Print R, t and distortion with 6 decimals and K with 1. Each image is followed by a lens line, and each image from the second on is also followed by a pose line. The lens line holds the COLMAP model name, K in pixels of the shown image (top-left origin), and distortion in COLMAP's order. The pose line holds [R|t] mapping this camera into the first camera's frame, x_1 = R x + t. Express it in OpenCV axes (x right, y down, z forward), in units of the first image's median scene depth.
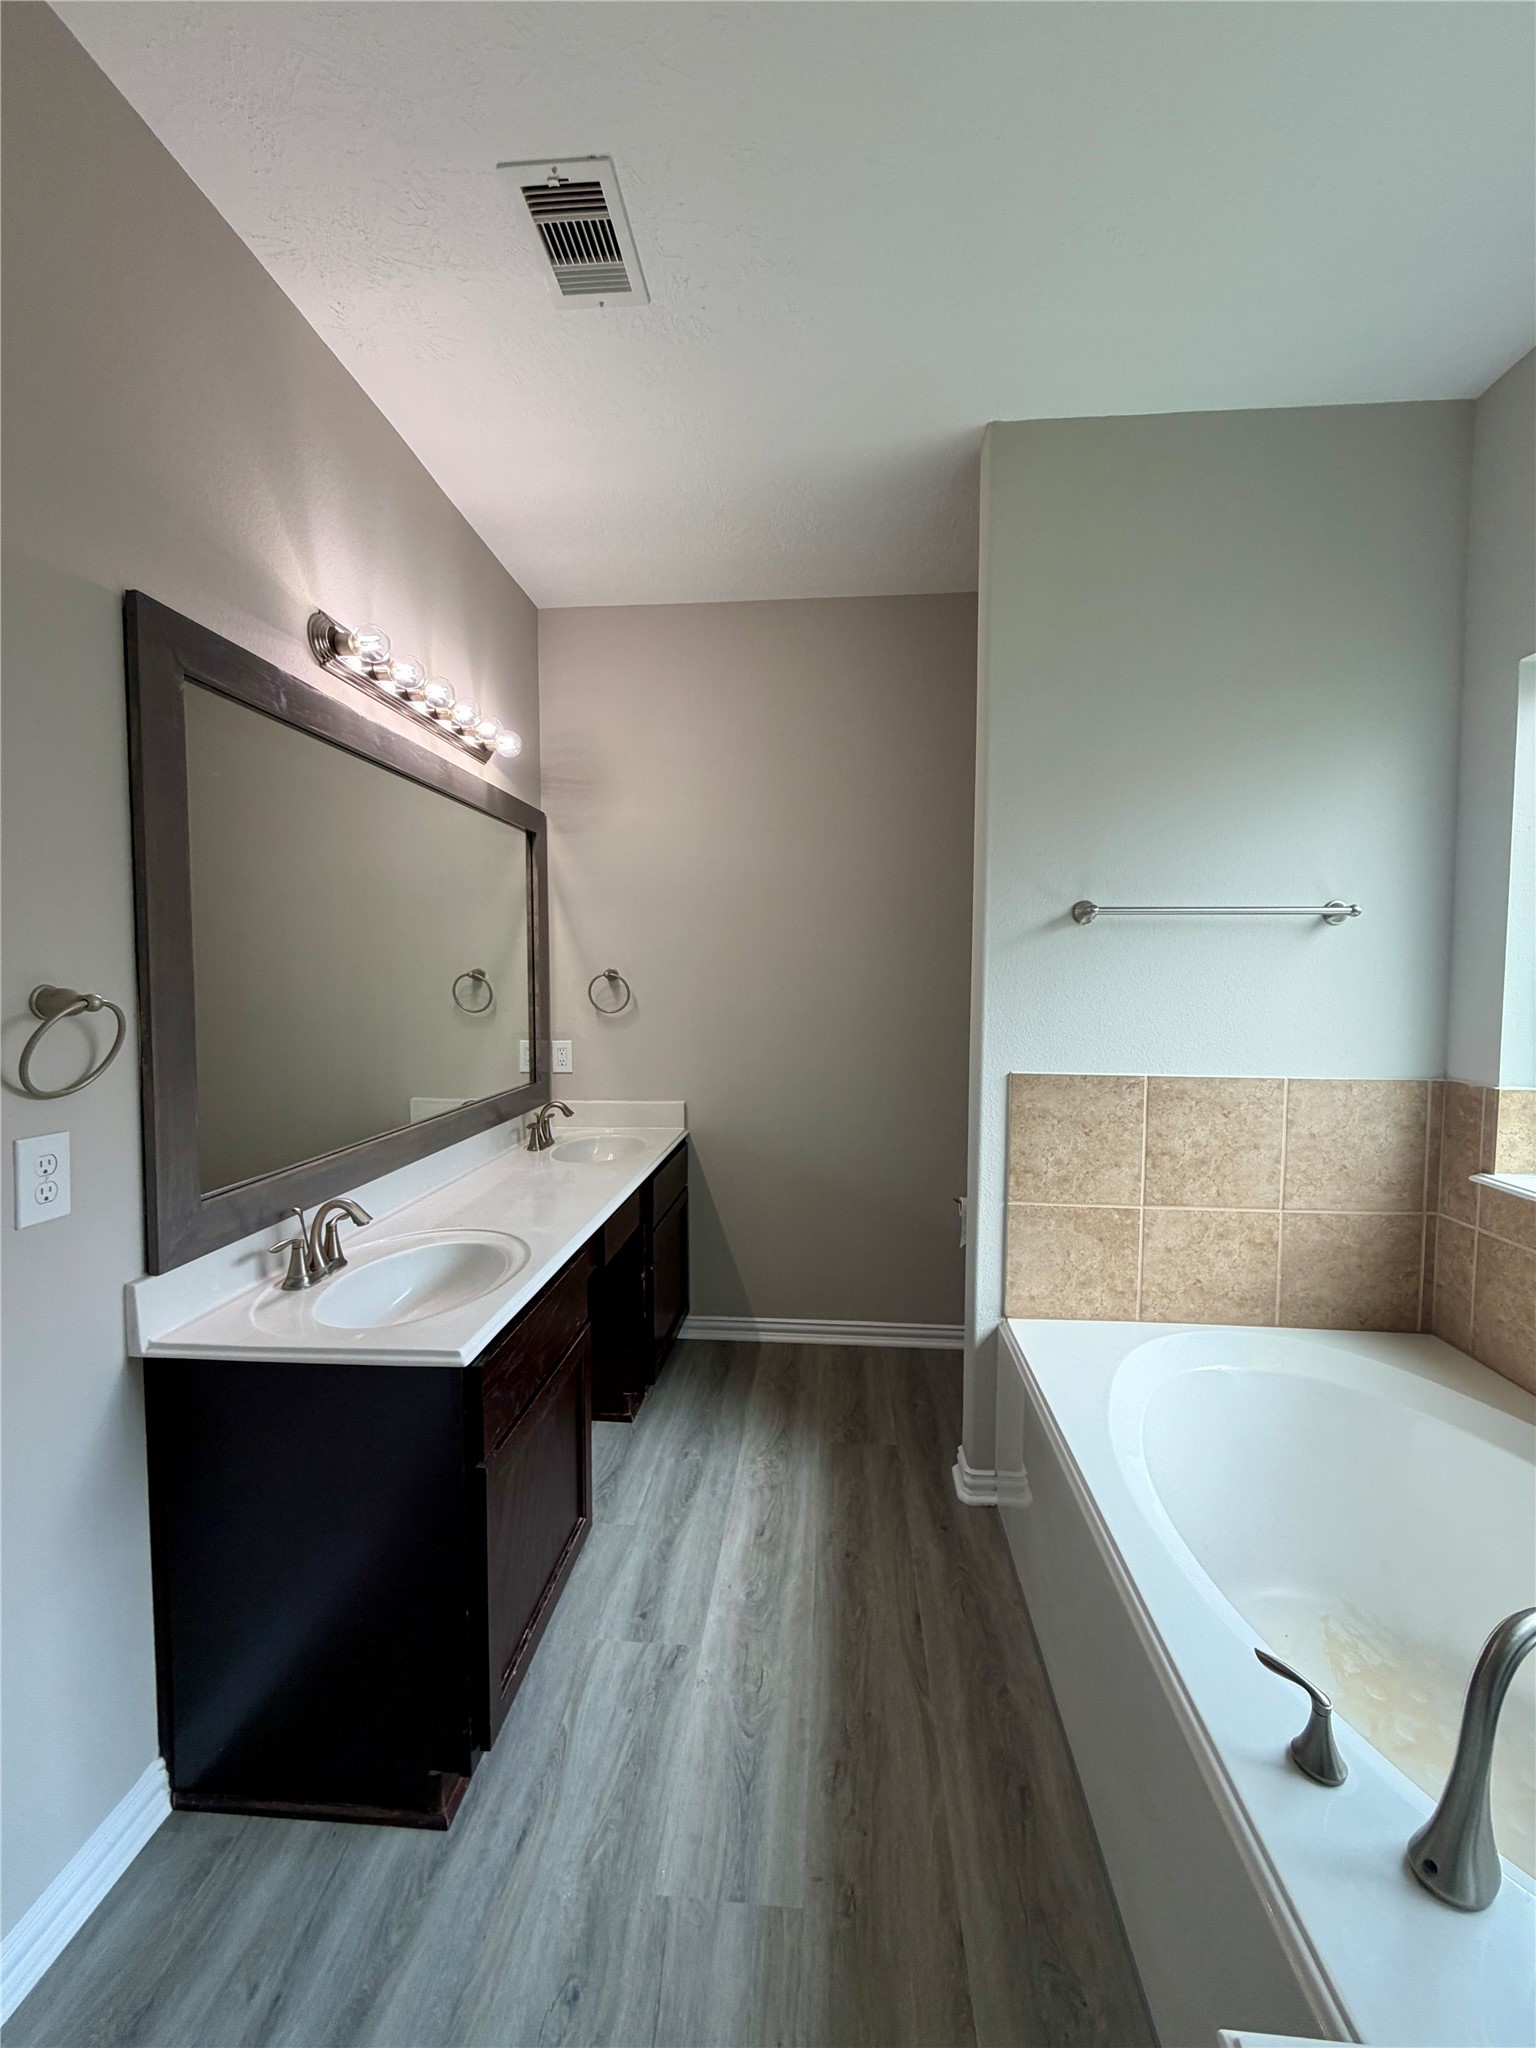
lens RADIAL K [[817.9, 0, 770.0], [0, 817.9, 1021.7], [0, 0, 1]] dist [-0.000557, 0.000074]
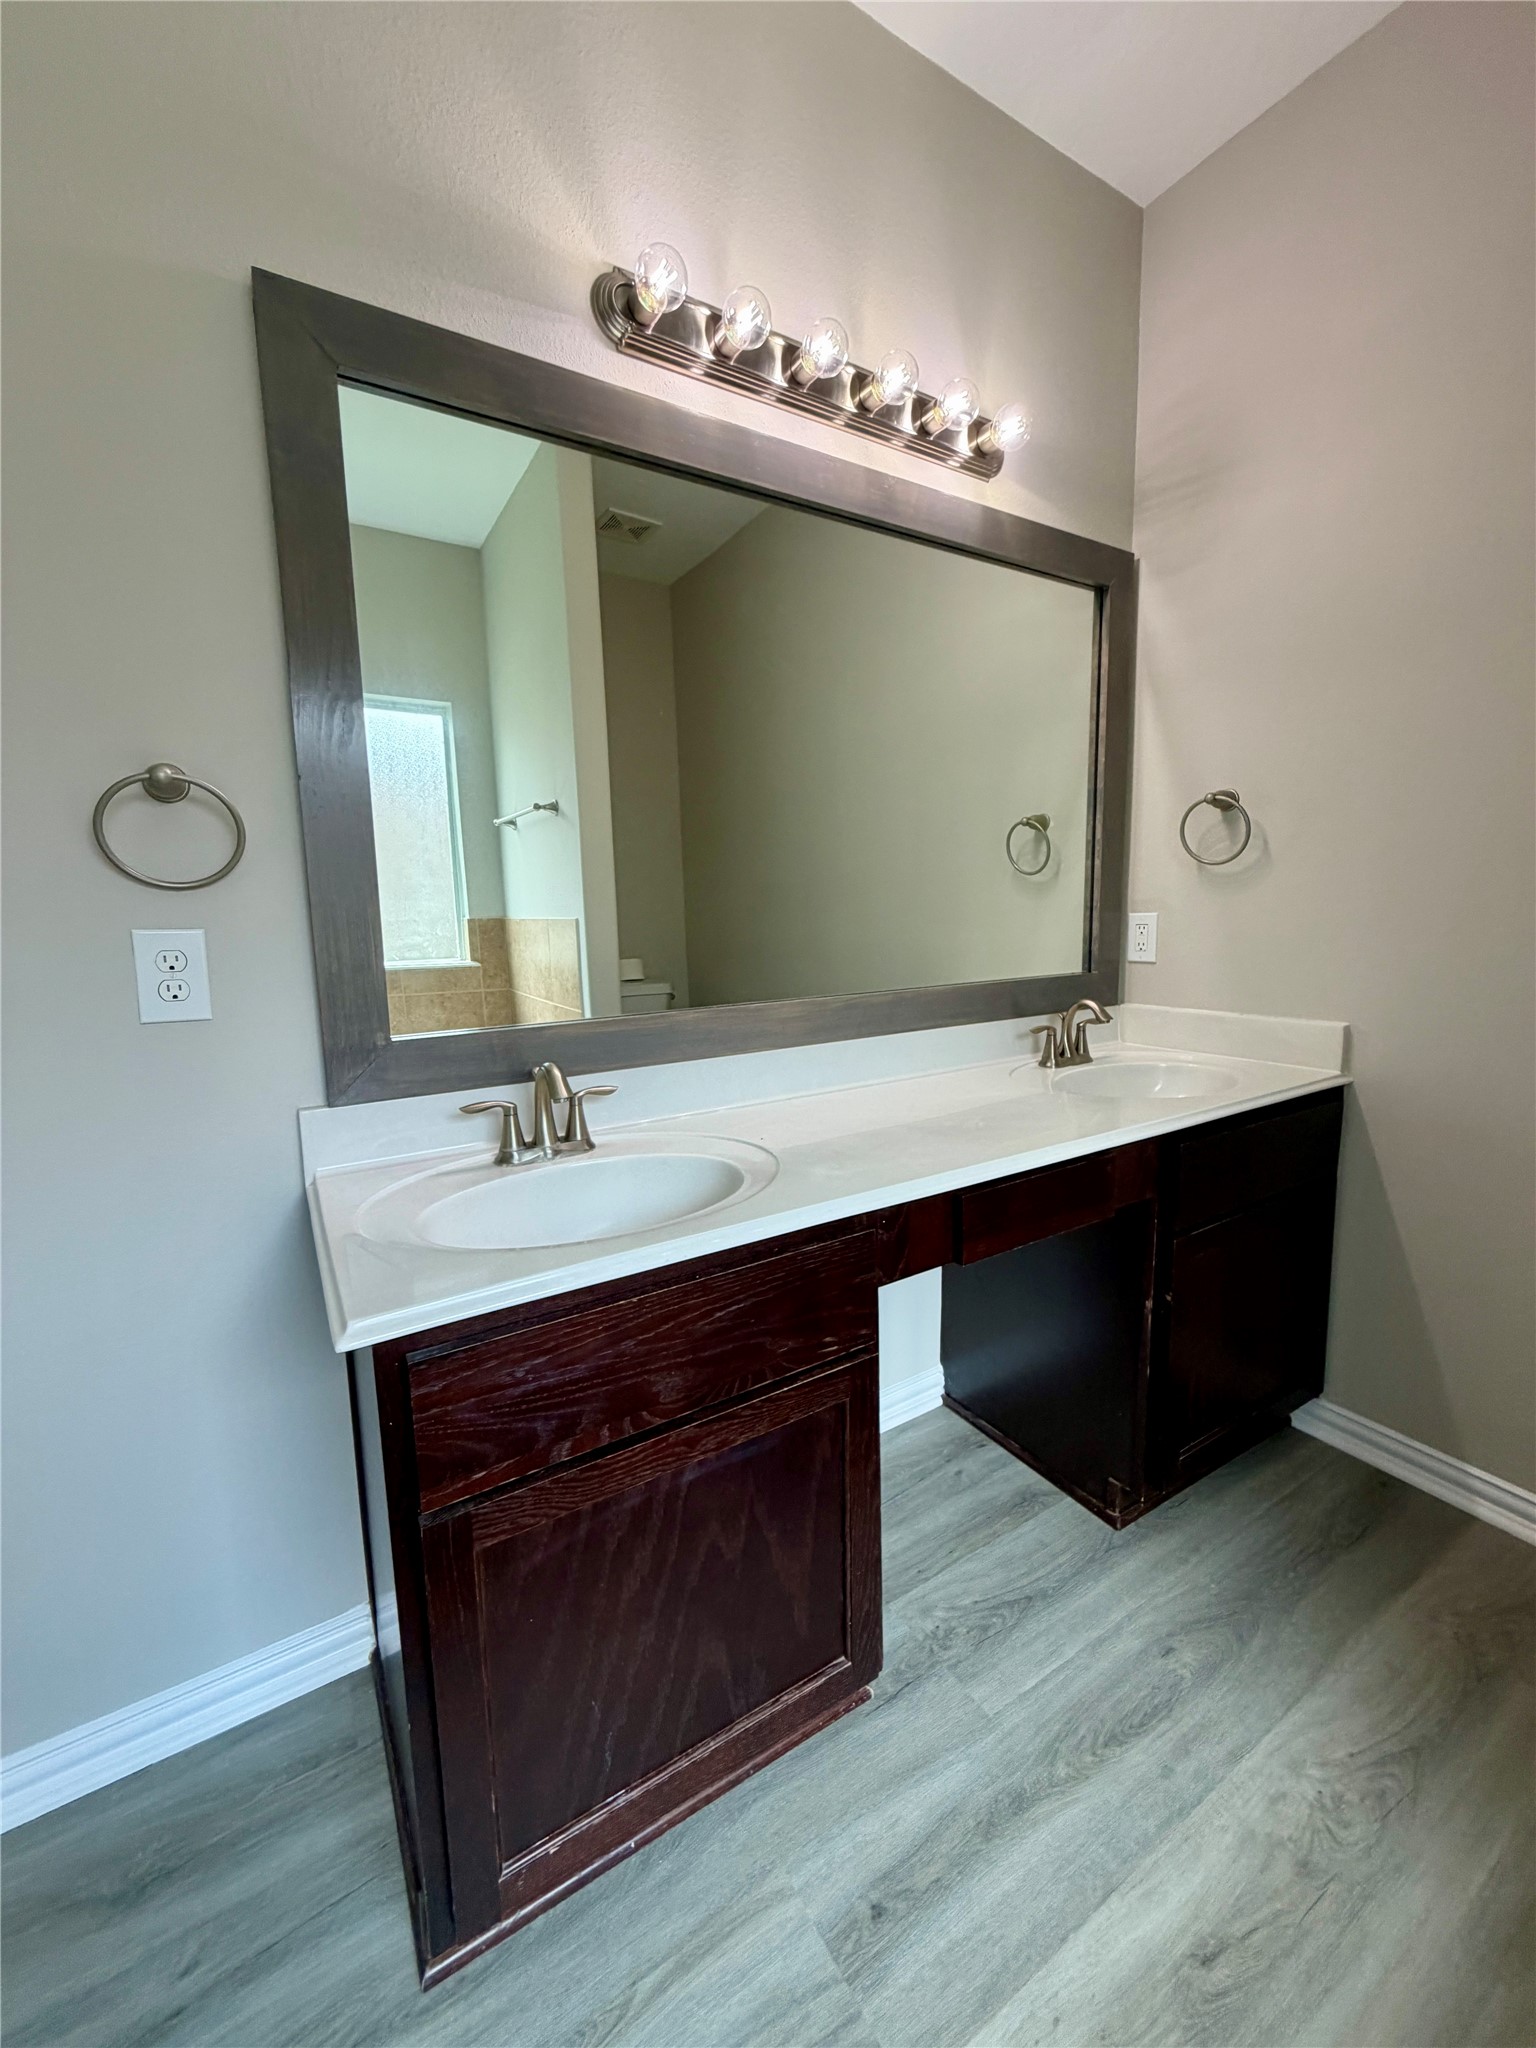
lens RADIAL K [[817.9, 0, 770.0], [0, 817.9, 1021.7], [0, 0, 1]] dist [-0.000557, 0.000074]
pose [[0.594132, 0.099743, -0.798160, 0.139841], [-0.024737, 0.994078, 0.105813, 0.066777], [0.803987, -0.043123, 0.593081, 0.513058]]
